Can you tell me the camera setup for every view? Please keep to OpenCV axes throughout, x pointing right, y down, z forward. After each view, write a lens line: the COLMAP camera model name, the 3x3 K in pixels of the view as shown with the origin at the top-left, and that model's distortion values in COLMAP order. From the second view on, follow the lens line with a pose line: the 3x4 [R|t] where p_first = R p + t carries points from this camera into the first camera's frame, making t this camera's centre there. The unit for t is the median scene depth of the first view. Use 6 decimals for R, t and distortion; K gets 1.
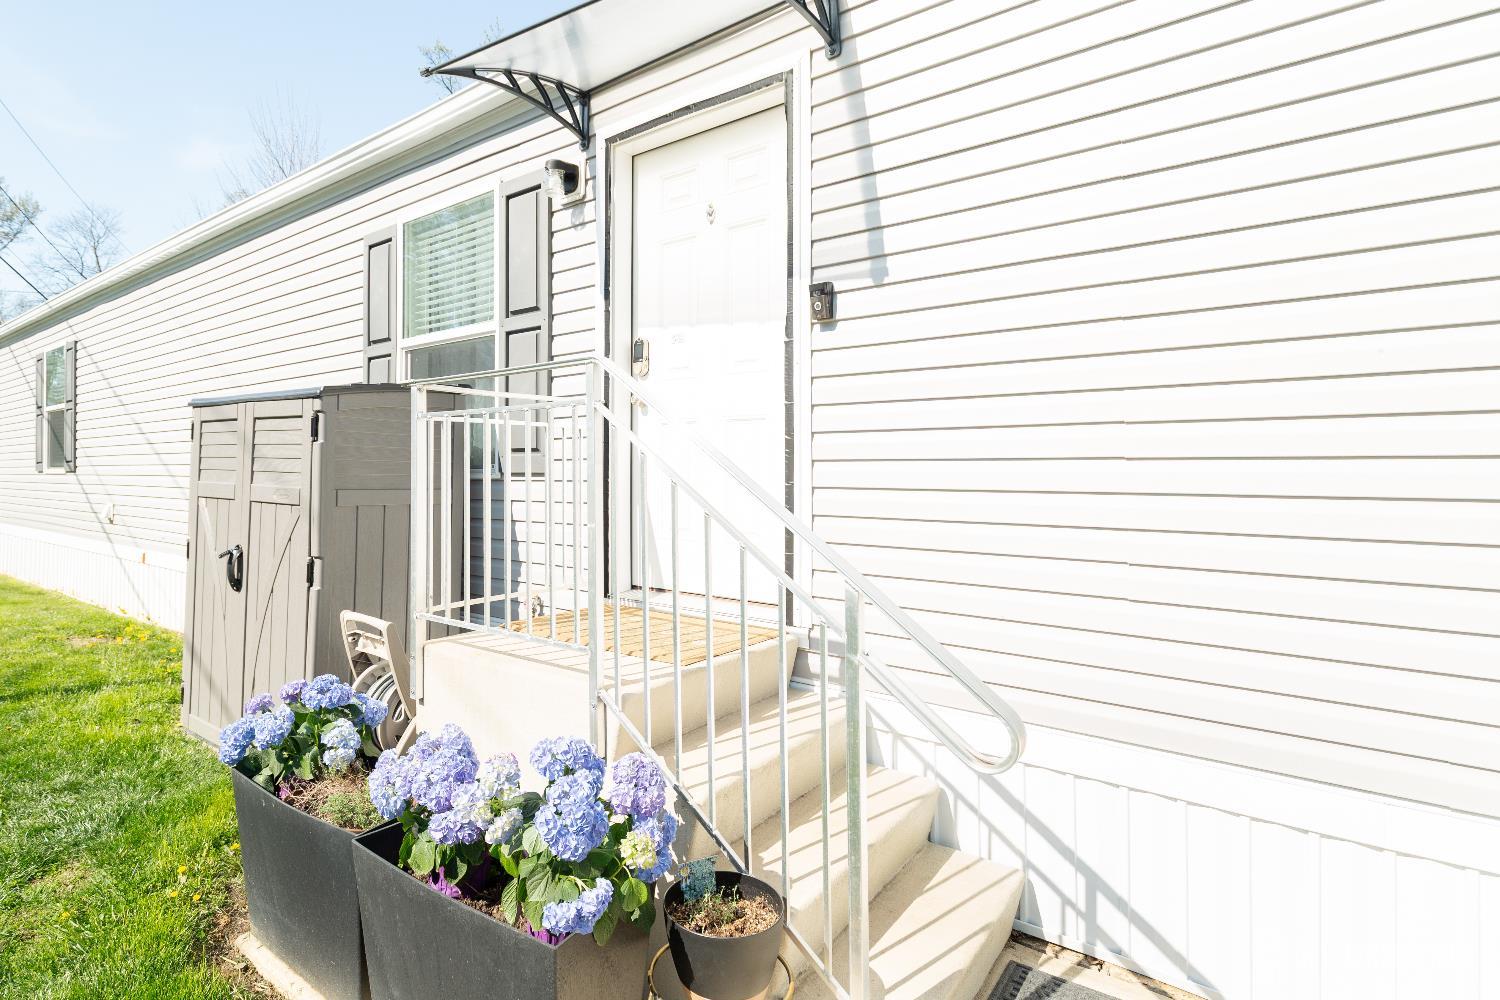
lens RADIAL K [[744.8, 0, 677.2], [0, 744.8, 457.4], [0, 0, 1]] dist [0.000998, -0.000021]
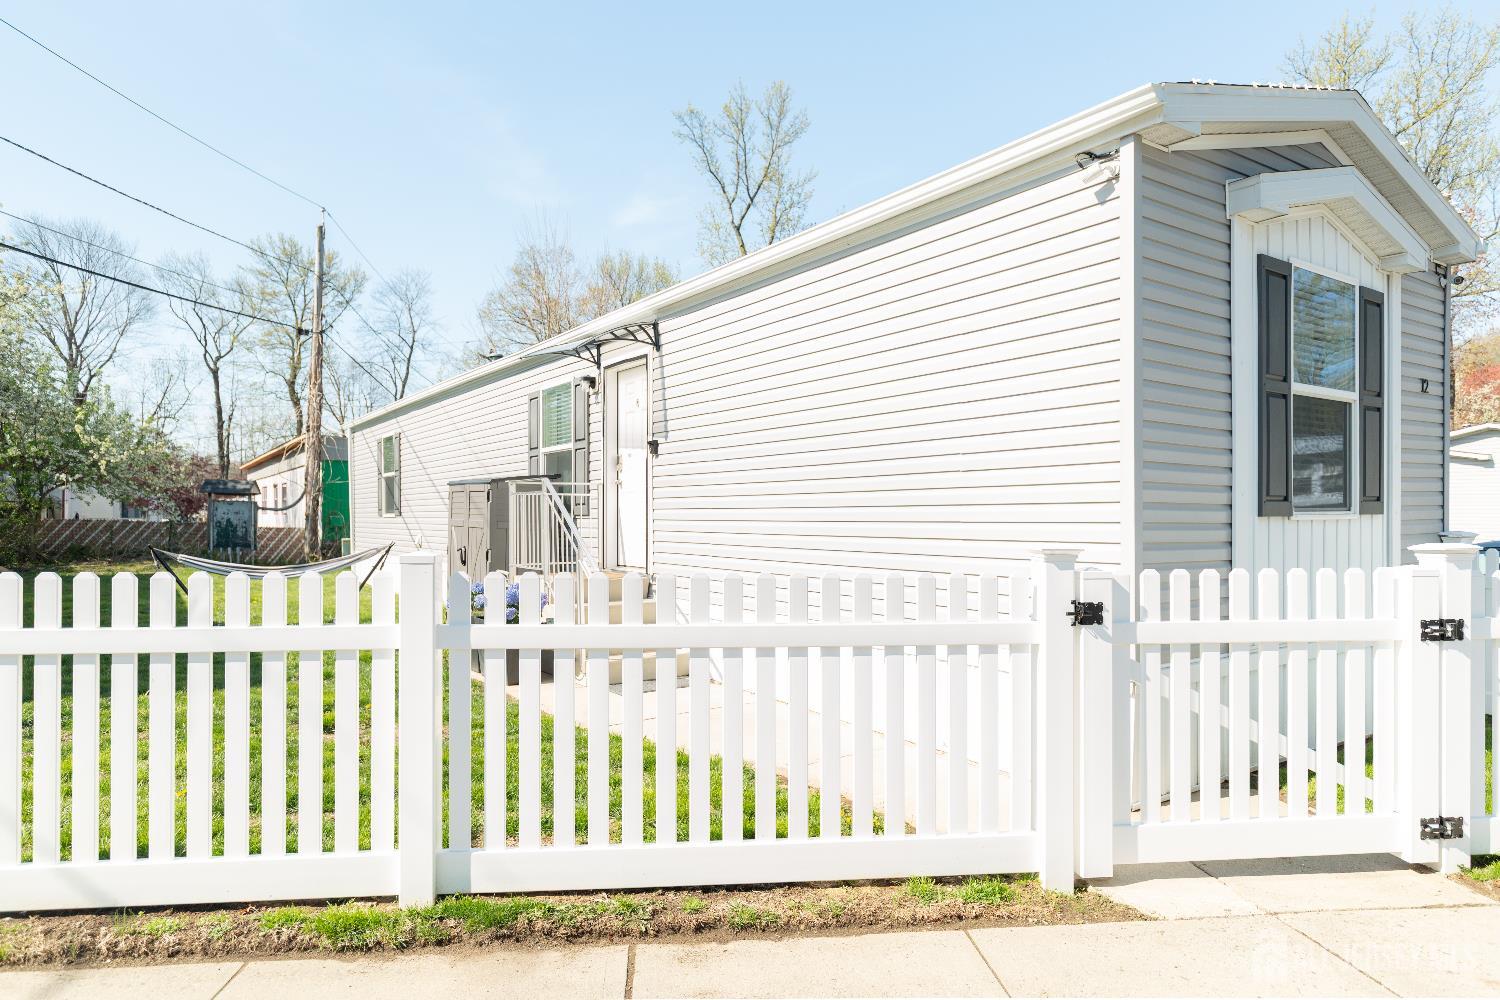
lens RADIAL K [[862.8, 0, 765.5], [0, 862.8, 515.1], [0, 0, 1]] dist [0.000477, -0.001021]
pose [[0.962868, 0.001189, -0.269970, 1.069038], [0.002677, 0.999899, 0.013950, -0.013162], [0.269959, -0.014155, 0.962768, -1.372573]]
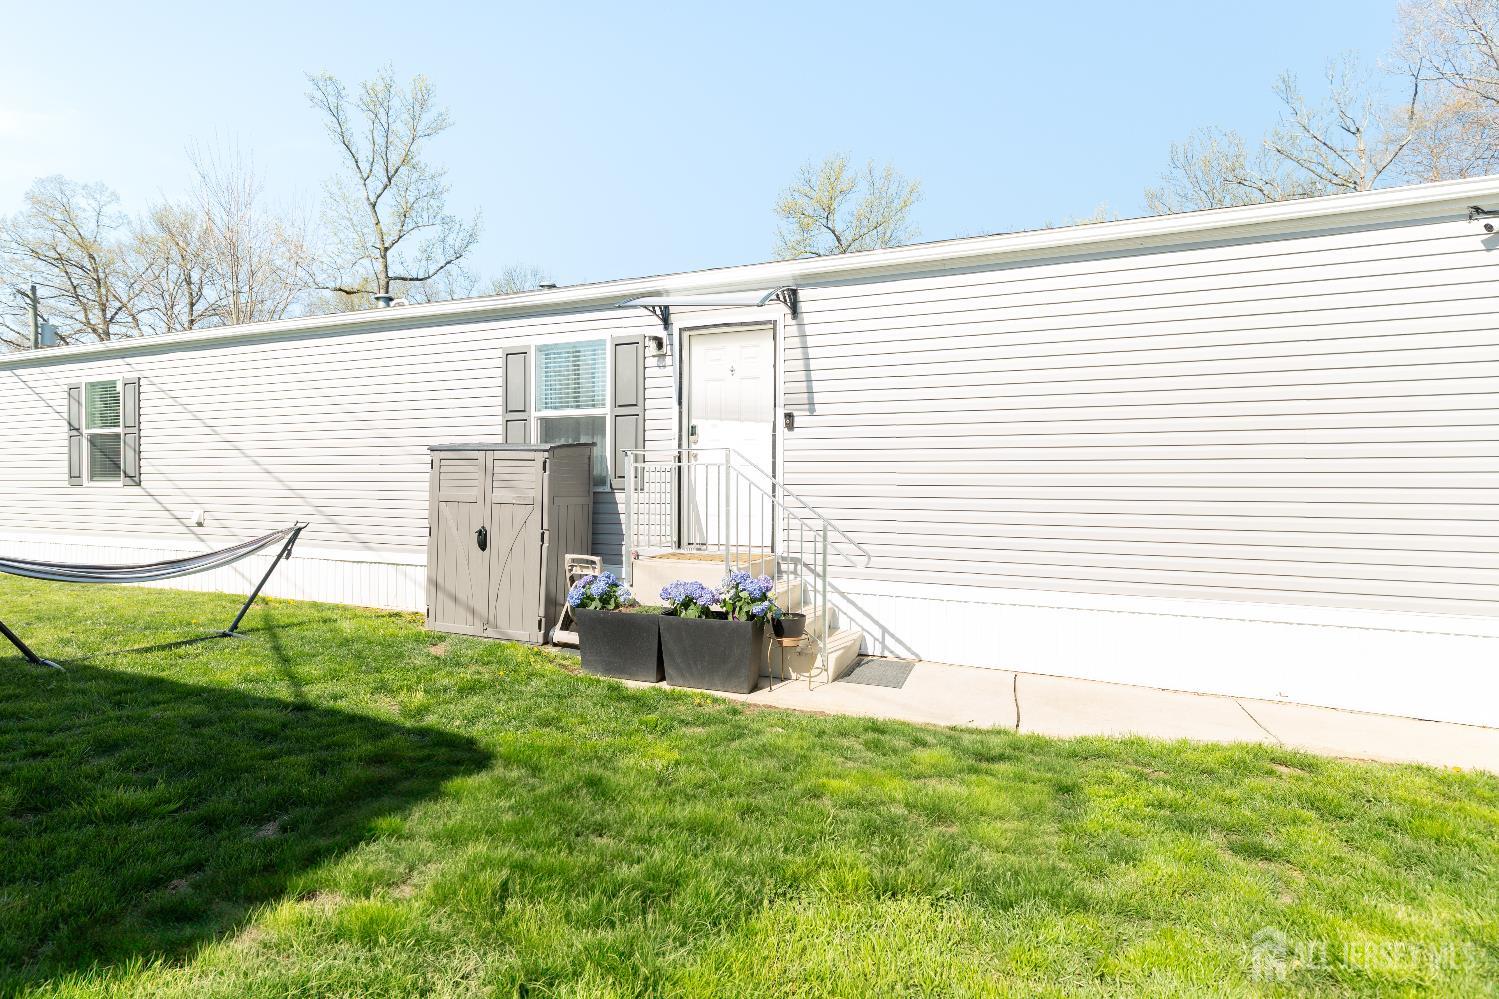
lens RADIAL K [[687.4, 0, 740.0], [0, 687.4, 487.7], [0, 0, 1]] dist [0.004375, -0.000895]
pose [[0.961351, 0.003534, 0.275305, -0.453347], [-0.009700, 0.999732, 0.021036, -0.024069], [-0.275156, -0.022893, 0.961127, -0.884857]]
